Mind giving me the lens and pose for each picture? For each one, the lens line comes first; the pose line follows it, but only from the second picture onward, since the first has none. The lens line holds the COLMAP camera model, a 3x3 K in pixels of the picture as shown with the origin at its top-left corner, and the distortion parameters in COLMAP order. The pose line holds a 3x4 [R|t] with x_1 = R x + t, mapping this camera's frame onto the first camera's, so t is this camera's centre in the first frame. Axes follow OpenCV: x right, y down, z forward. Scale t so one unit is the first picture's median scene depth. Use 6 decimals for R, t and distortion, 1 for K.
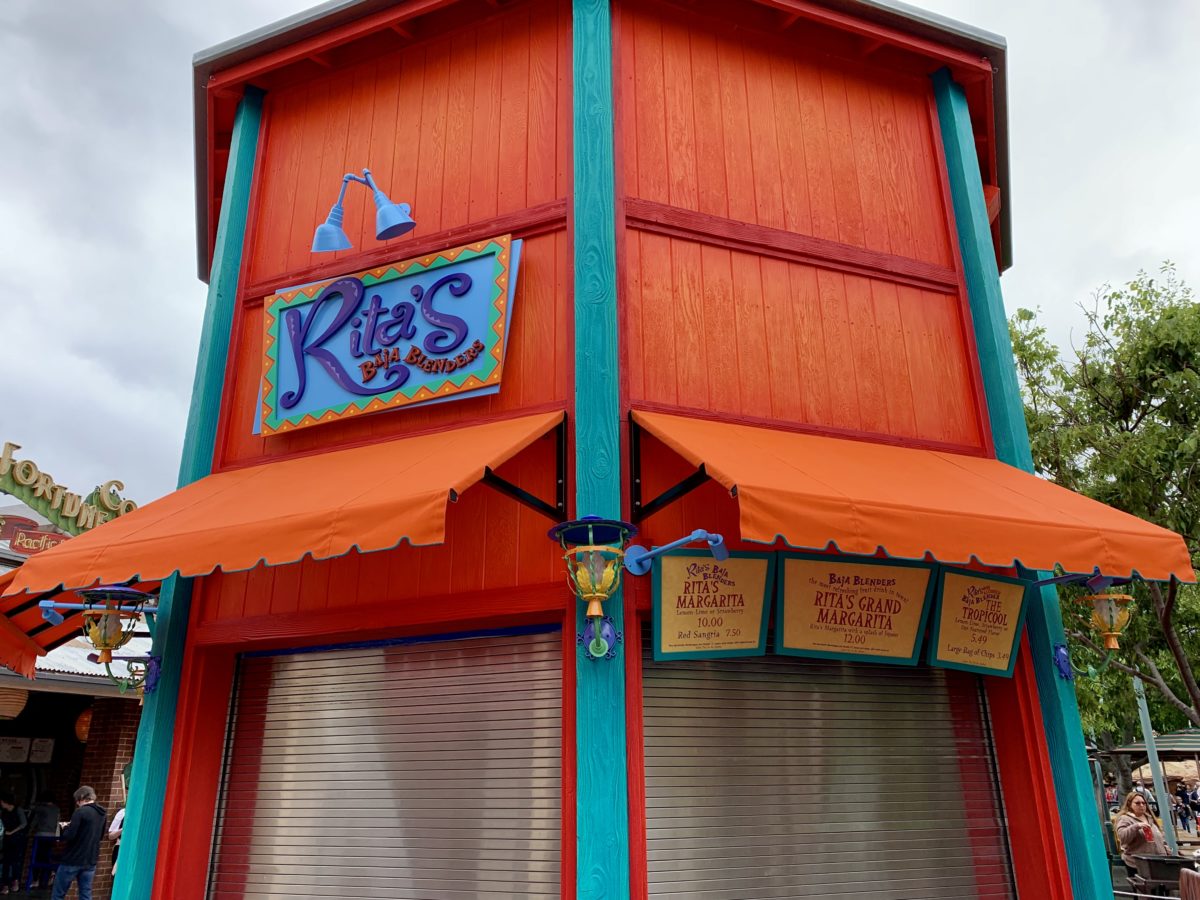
lens RADIAL K [[931.3, 0, 581.6], [0, 931.3, 423.8], [0, 0, 1]] dist [0.038795, -0.010778]
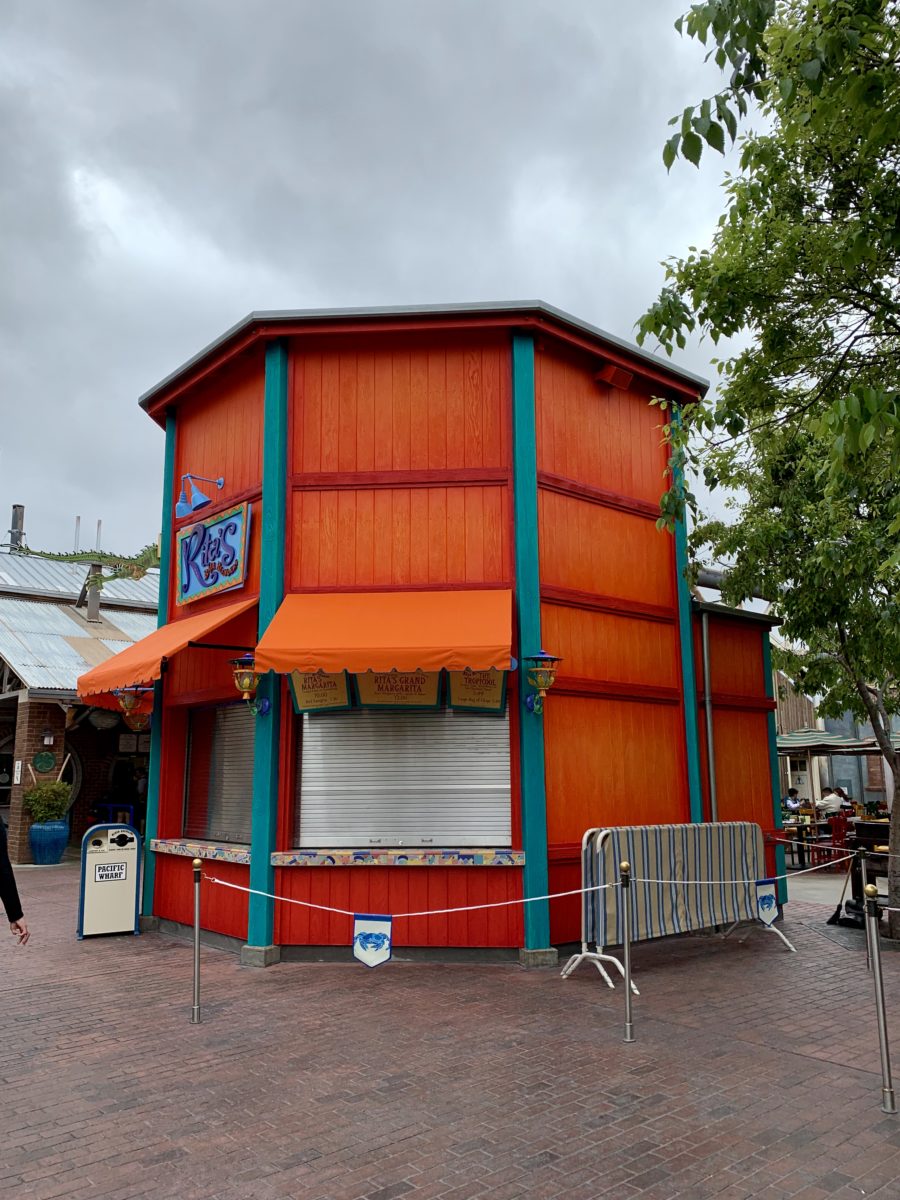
lens RADIAL K [[931.3, 0, 451.5], [0, 931.3, 604.0], [0, 0, 1]] dist [0.038795, -0.010778]
pose [[0.903246, -0.073377, -0.422804, 1.108460], [0.155037, 0.974522, 0.162082, -0.240992], [0.400138, -0.211950, 0.891609, -0.609894]]
